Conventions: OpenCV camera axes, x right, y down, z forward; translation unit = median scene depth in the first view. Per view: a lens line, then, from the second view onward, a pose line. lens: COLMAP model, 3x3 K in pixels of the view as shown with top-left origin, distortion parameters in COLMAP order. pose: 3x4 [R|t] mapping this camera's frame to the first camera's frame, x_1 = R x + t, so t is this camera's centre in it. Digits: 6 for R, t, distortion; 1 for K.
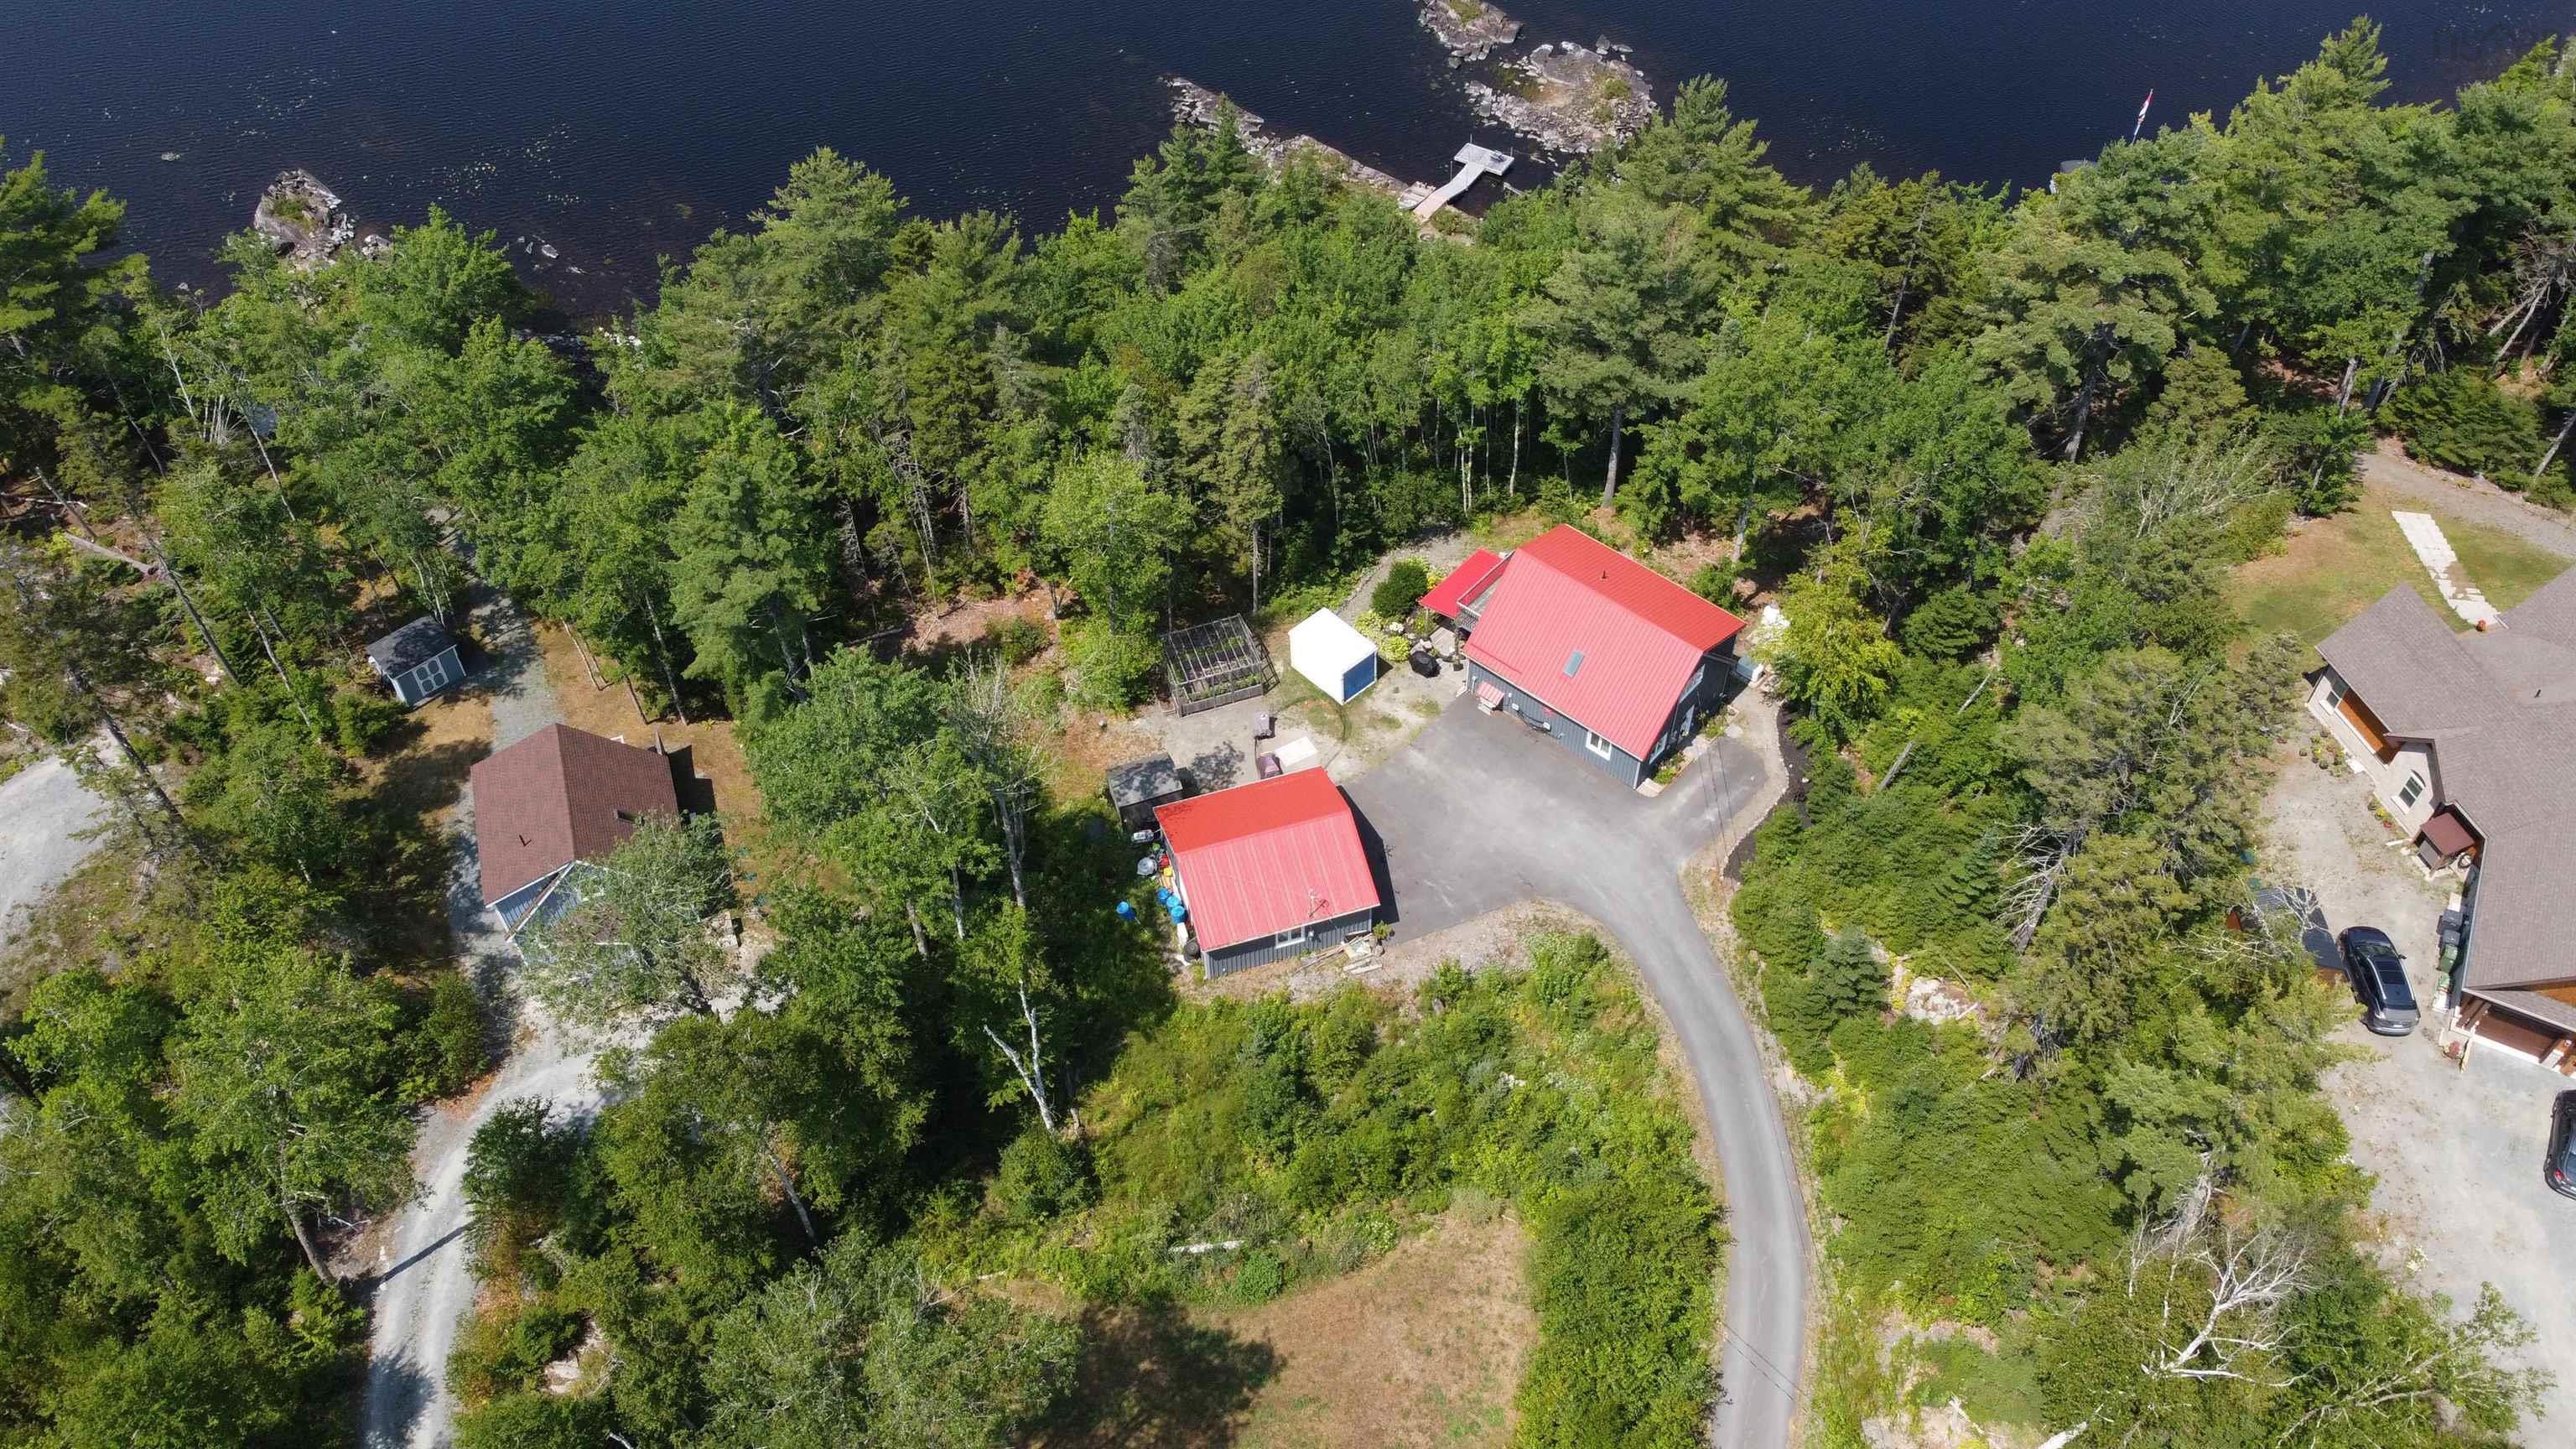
lens RADIAL K [[1921.6, 0, 1267.1], [0, 1921.6, 663.9], [0, 0, 1]] dist [-0.008360, 0.014993]
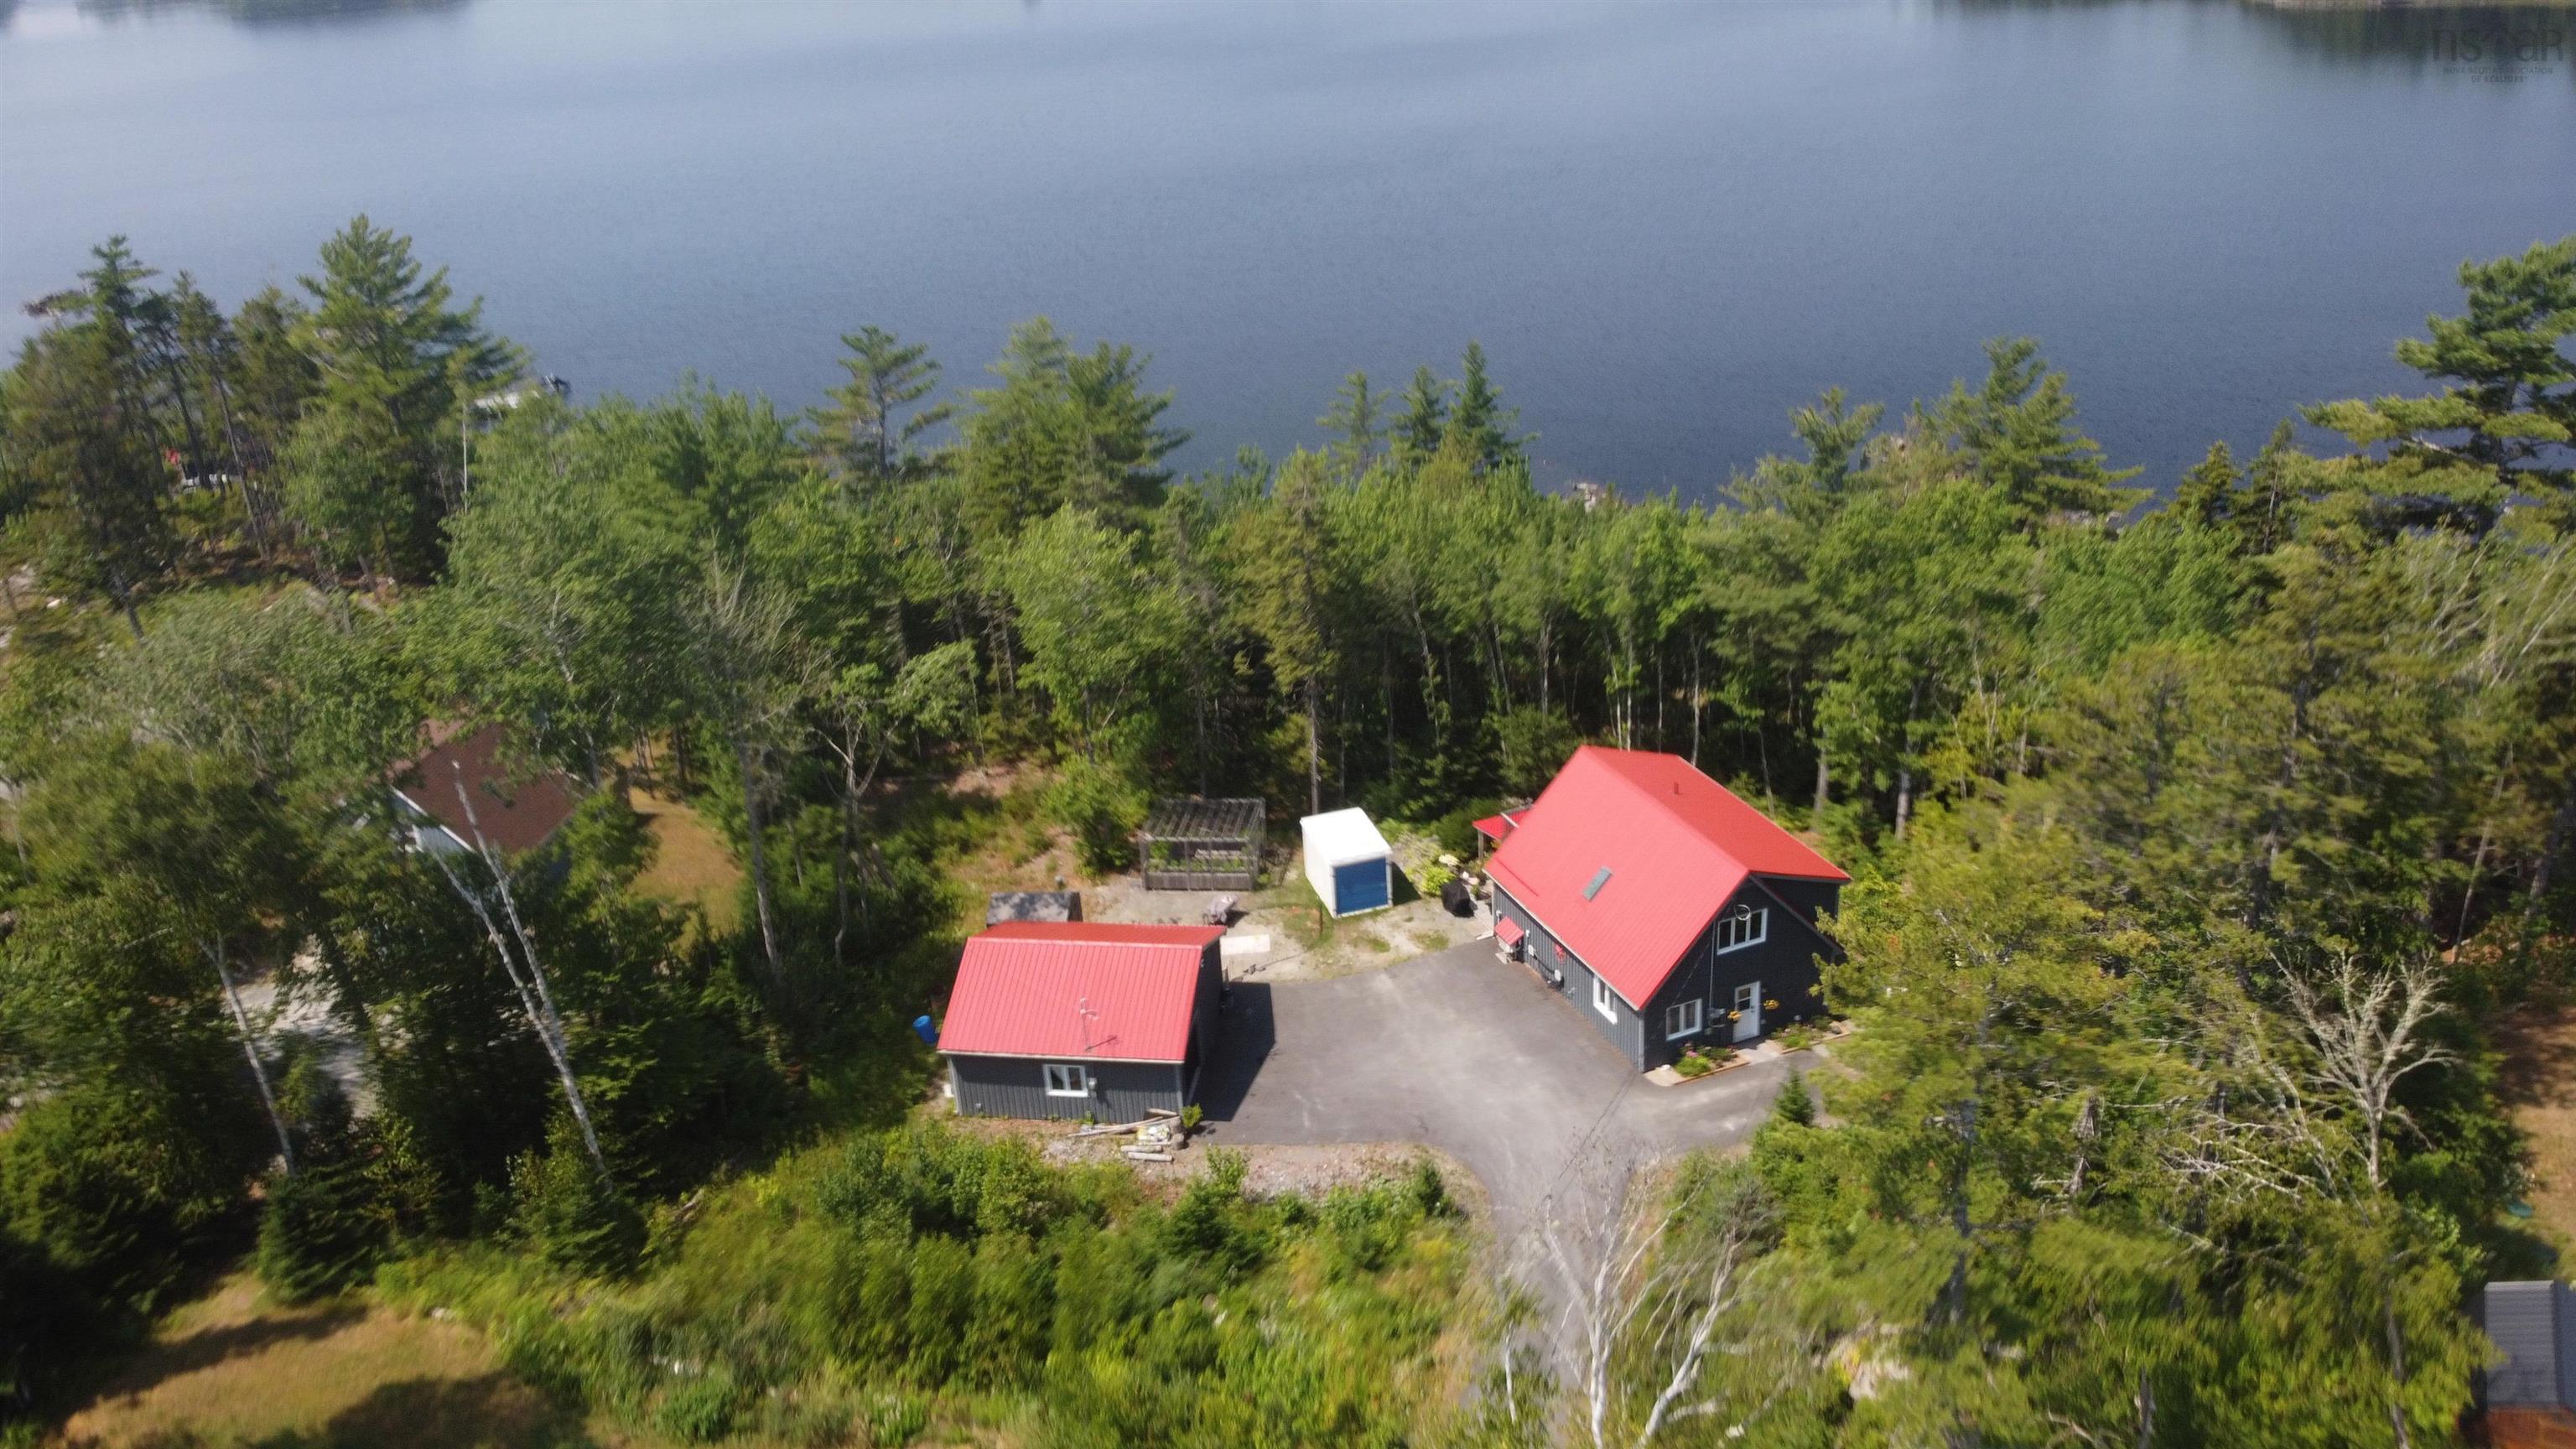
lens RADIAL K [[1921.6, 0, 1314.3], [0, 1921.6, 724.9], [0, 0, 1]] dist [-0.008360, 0.014993]
pose [[0.904945, 0.157728, -0.395217, 0.332926], [-0.295312, 0.901484, -0.316414, 0.203208], [0.306375, 0.403049, 0.862372, 0.305676]]
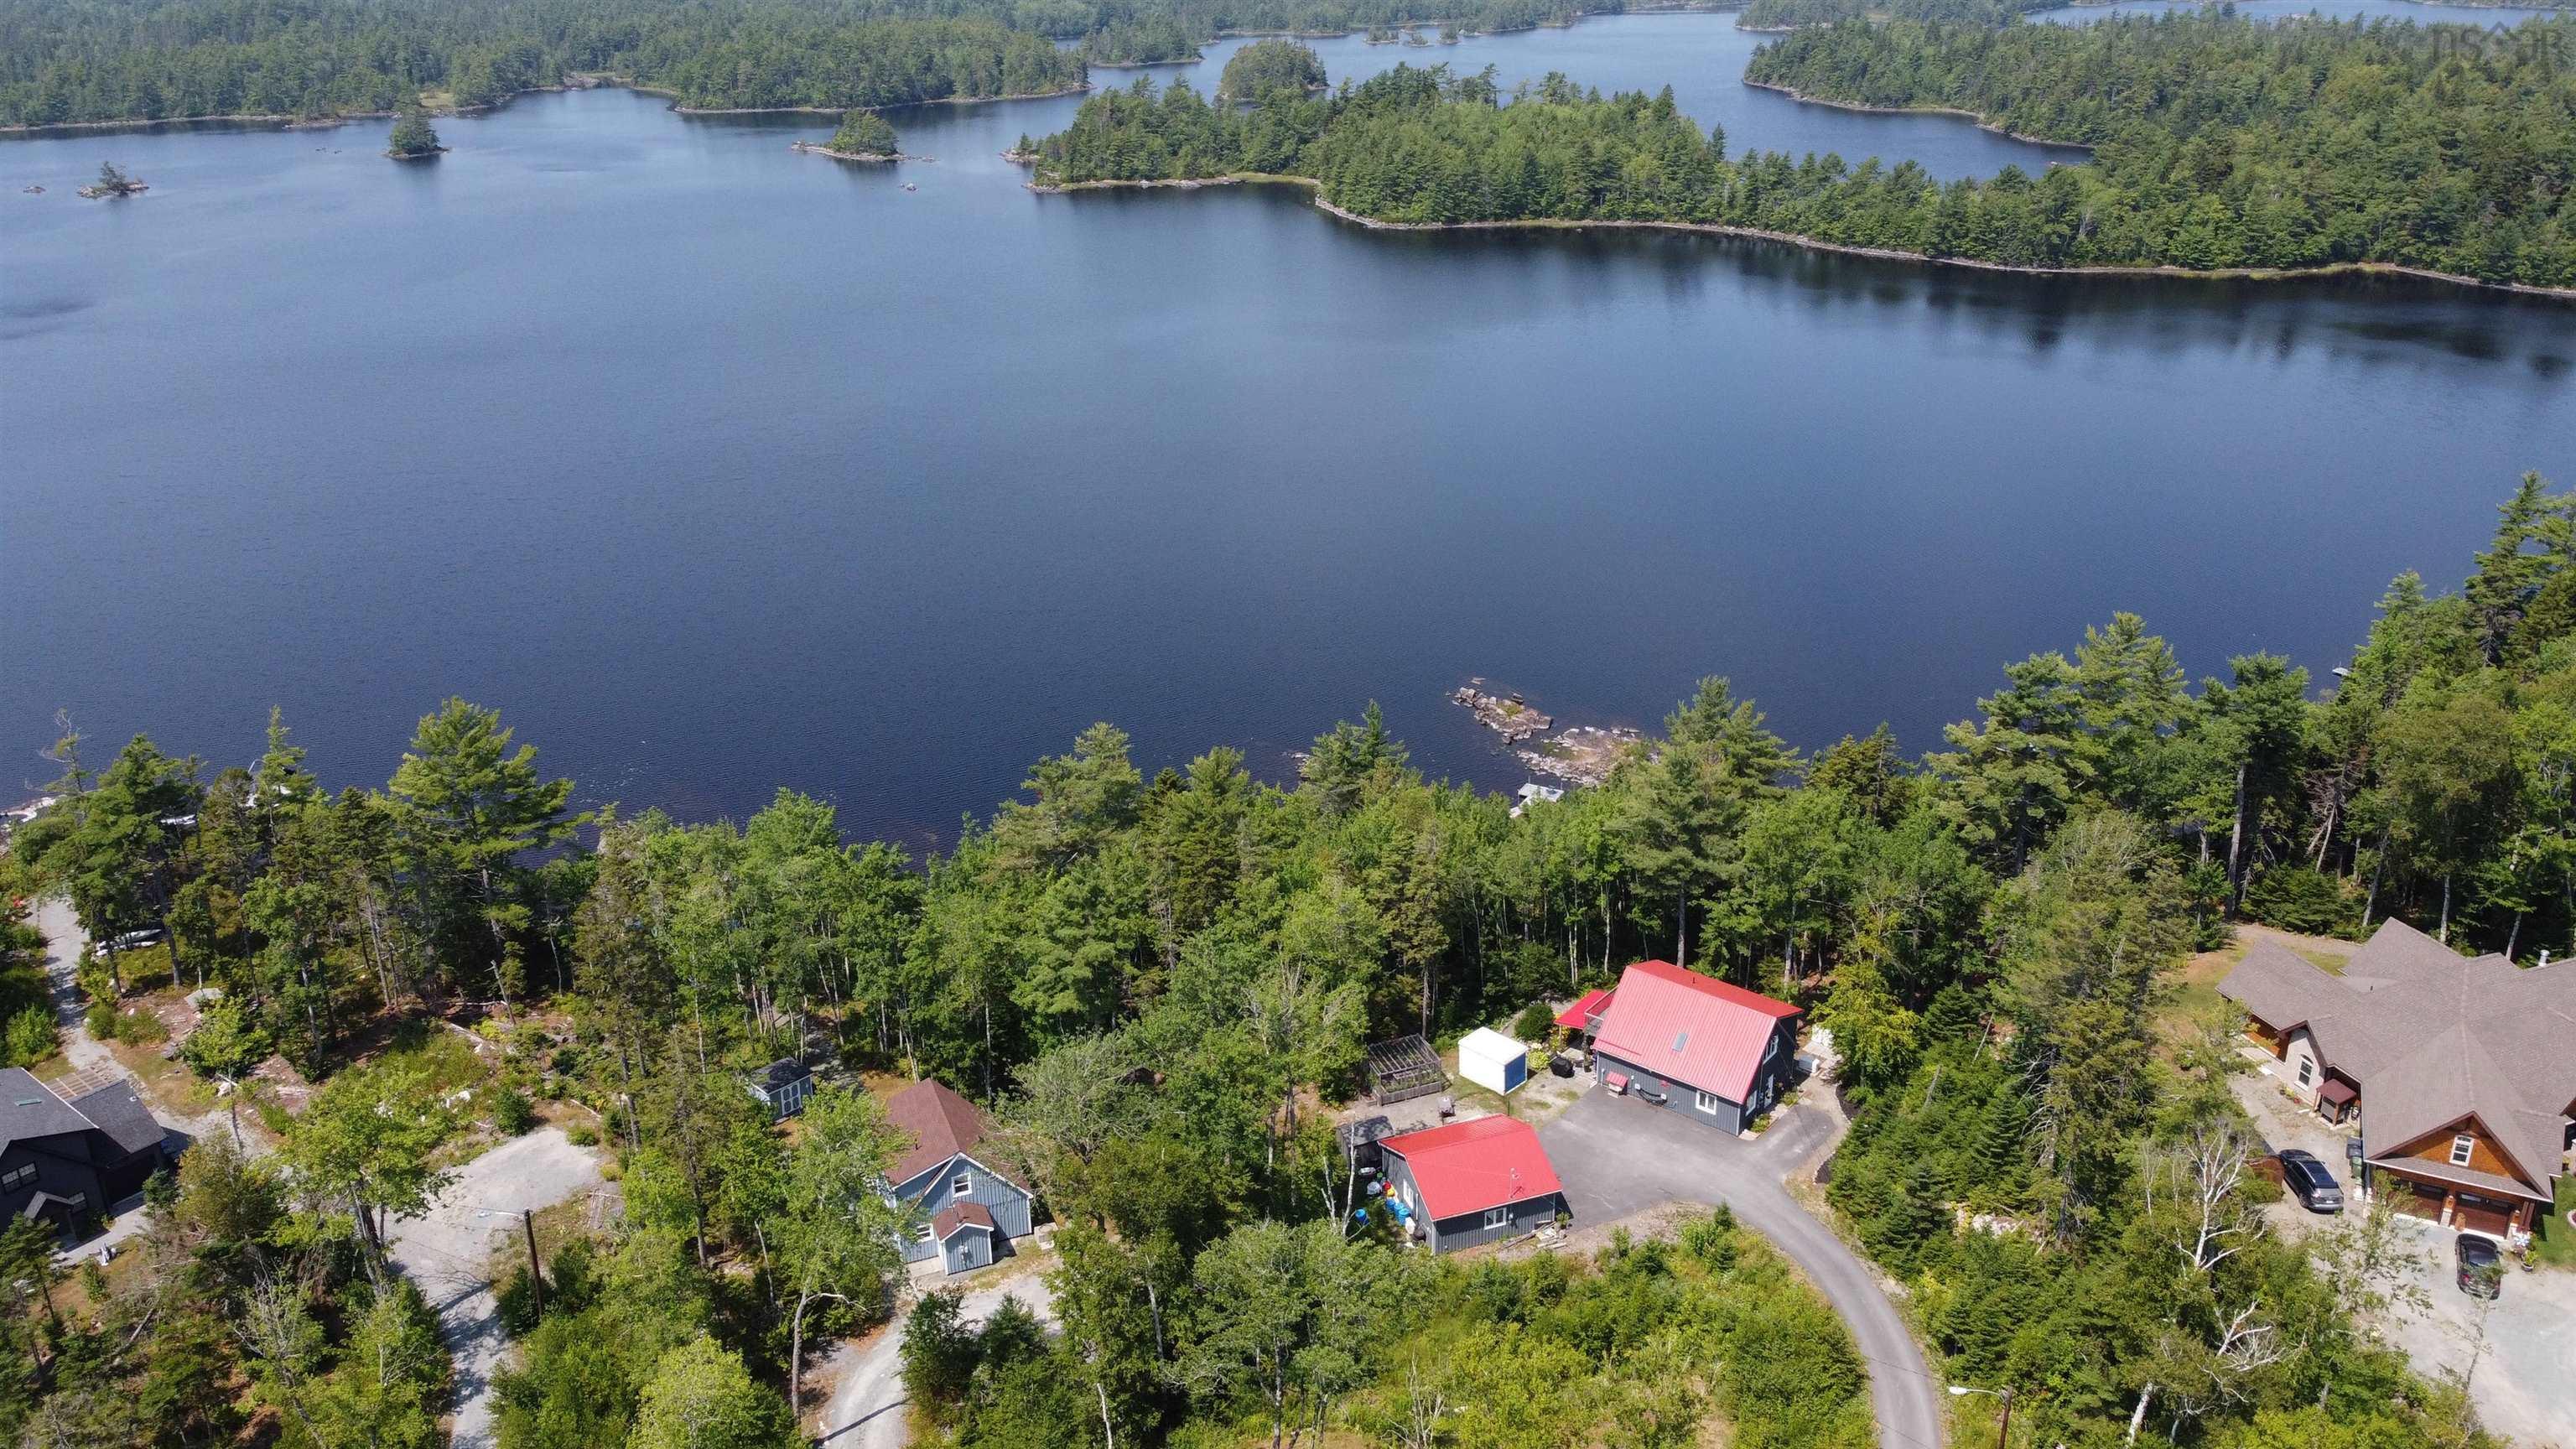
lens RADIAL K [[1921.6, 0, 1280.8], [0, 1921.6, 712.7], [0, 0, 1]] dist [-0.008360, 0.014993]
pose [[0.999191, -0.016878, 0.036492, -0.158077], [0.031035, 0.900781, -0.433164, 0.354693], [-0.025560, 0.433946, 0.900576, -0.286266]]
